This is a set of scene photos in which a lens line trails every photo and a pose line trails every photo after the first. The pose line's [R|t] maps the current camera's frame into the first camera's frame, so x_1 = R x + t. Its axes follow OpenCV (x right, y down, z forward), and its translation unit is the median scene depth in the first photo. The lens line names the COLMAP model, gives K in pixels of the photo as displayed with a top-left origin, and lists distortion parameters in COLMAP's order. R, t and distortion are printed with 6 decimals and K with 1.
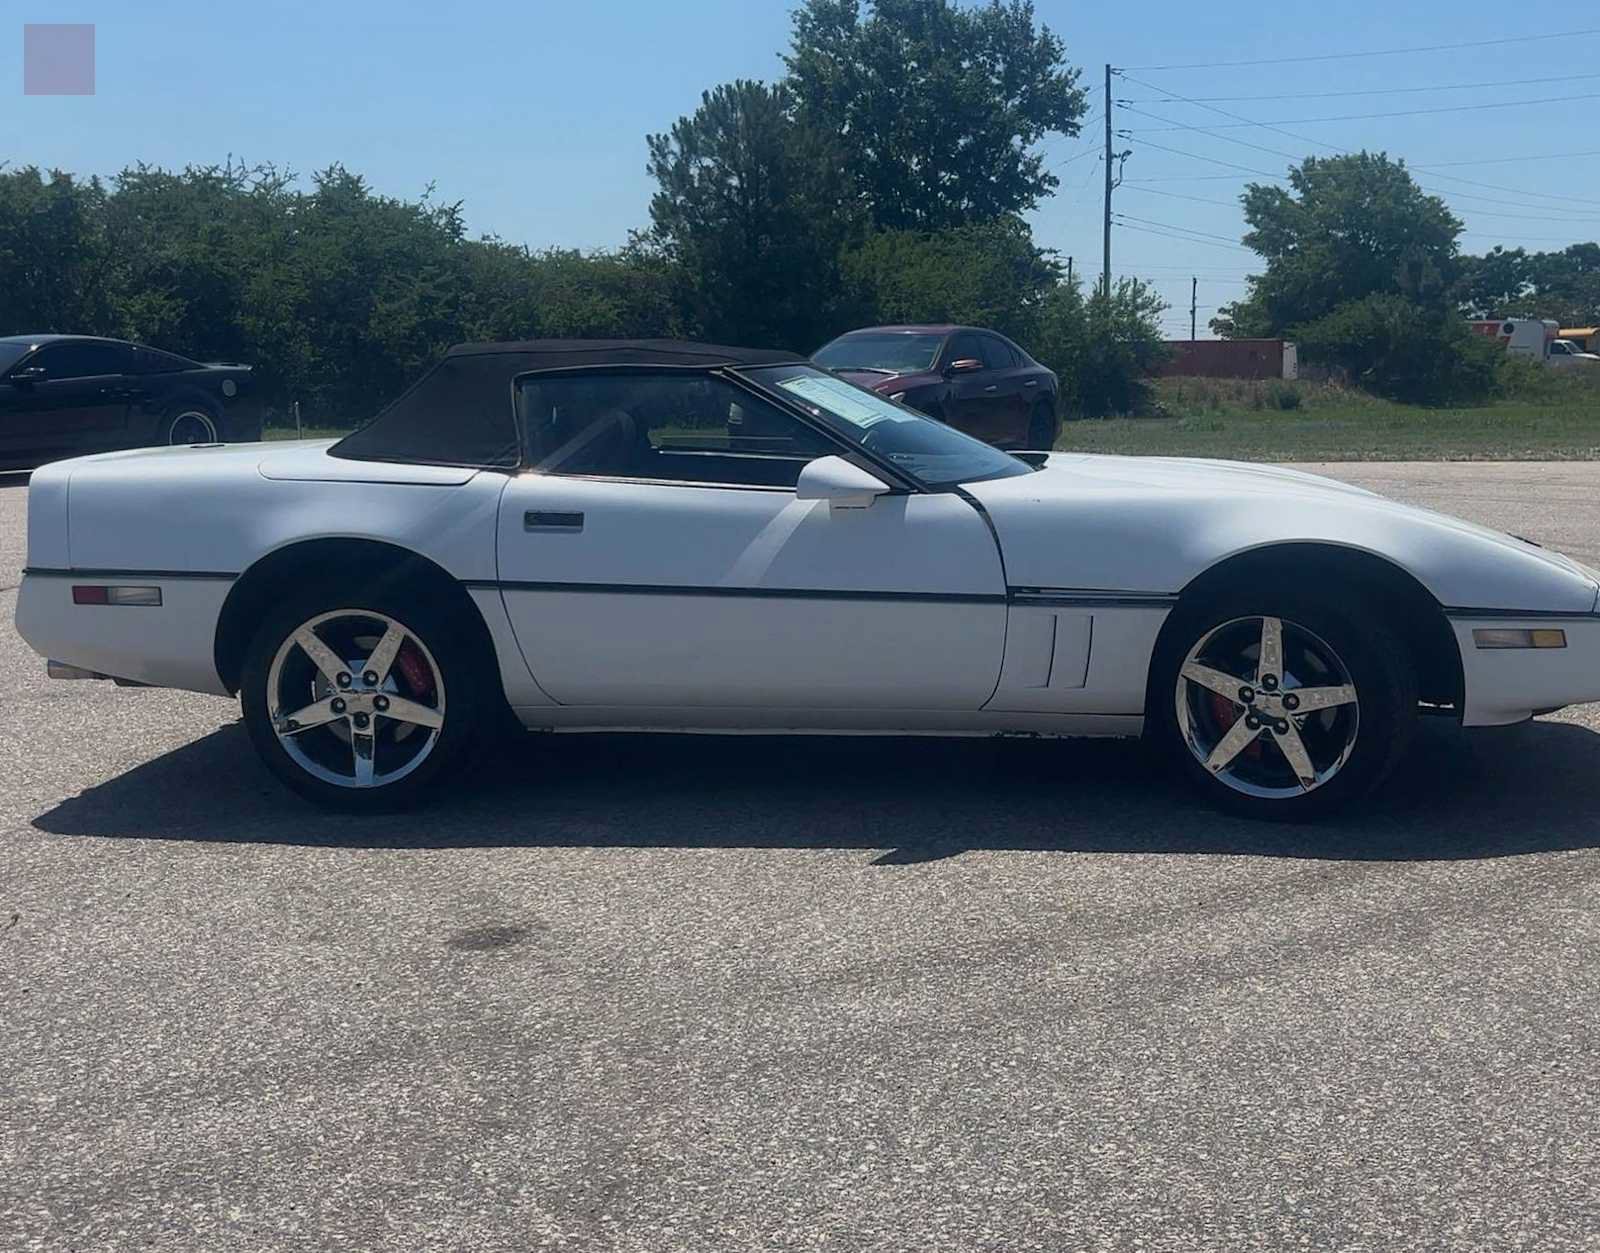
lens RADIAL K [[1905.0, 0, 804.1], [0, 1905.0, 573.2], [0, 0, 1]] dist [0.076787, -0.203469]
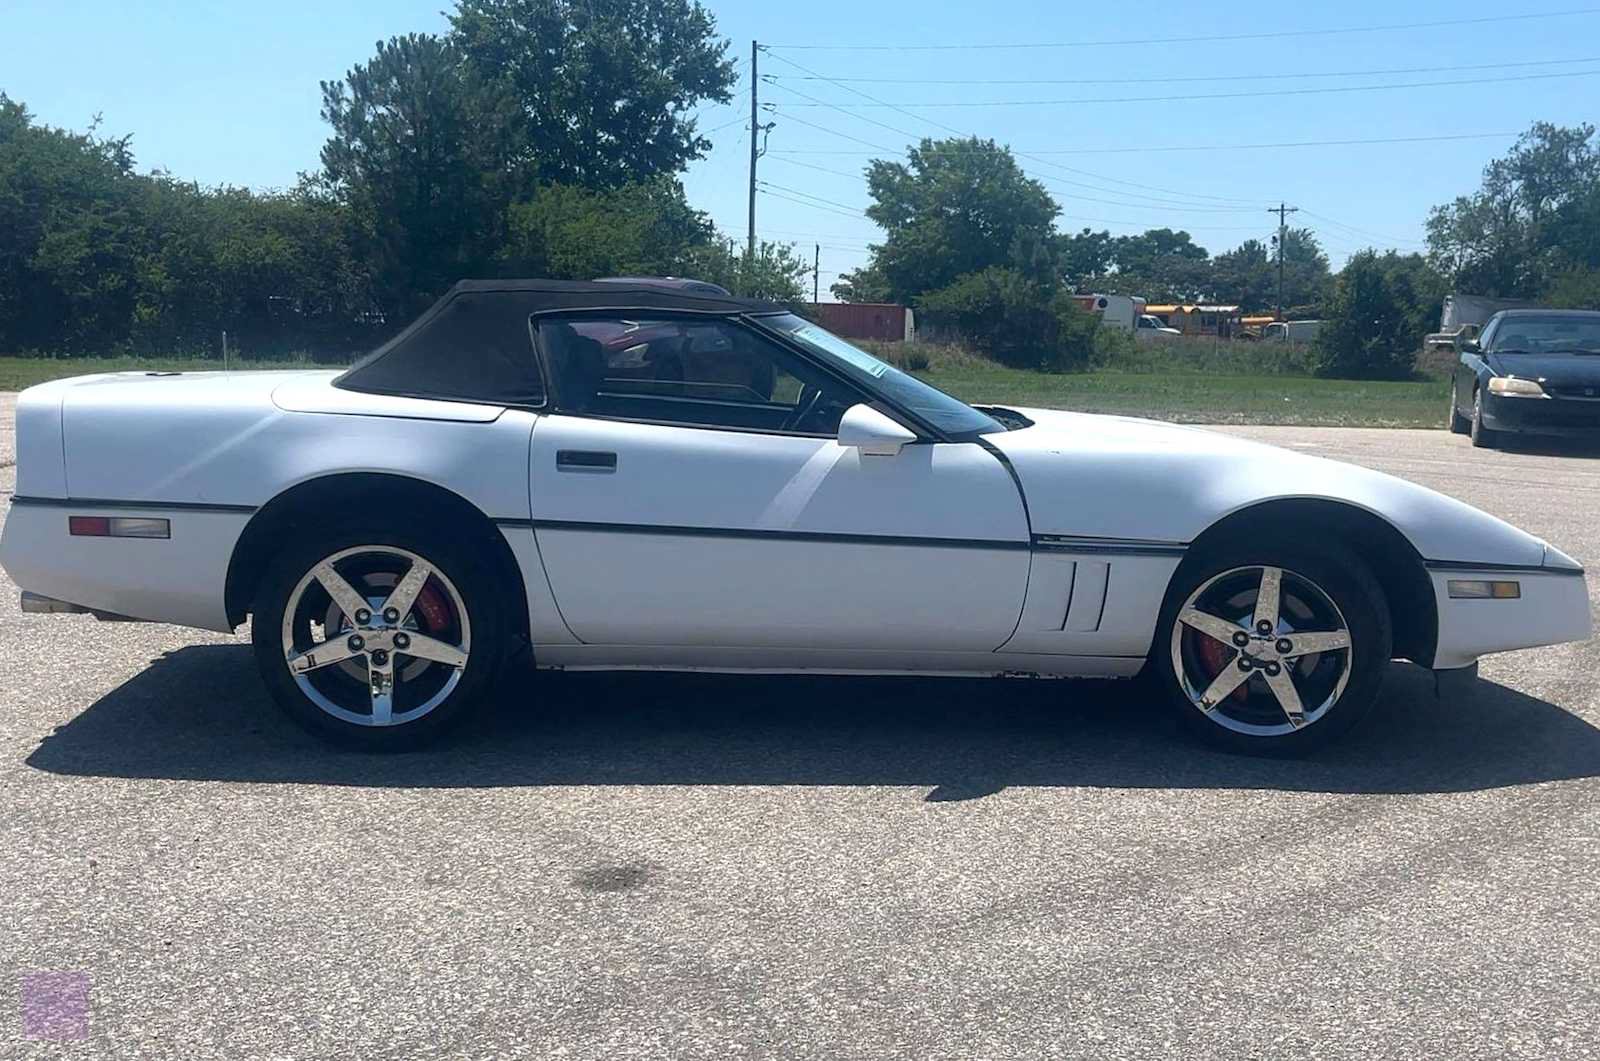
lens RADIAL K [[1804.1, 0, 747.5], [0, 1804.1, 529.3], [0, 0, 1]] dist [0.027827, -0.039003]
pose [[0.985070, 0.017708, 0.171241, -0.193281], [-0.019203, 0.999791, 0.007079, 0.000339], [-0.171079, -0.010262, 0.985204, 0.046850]]
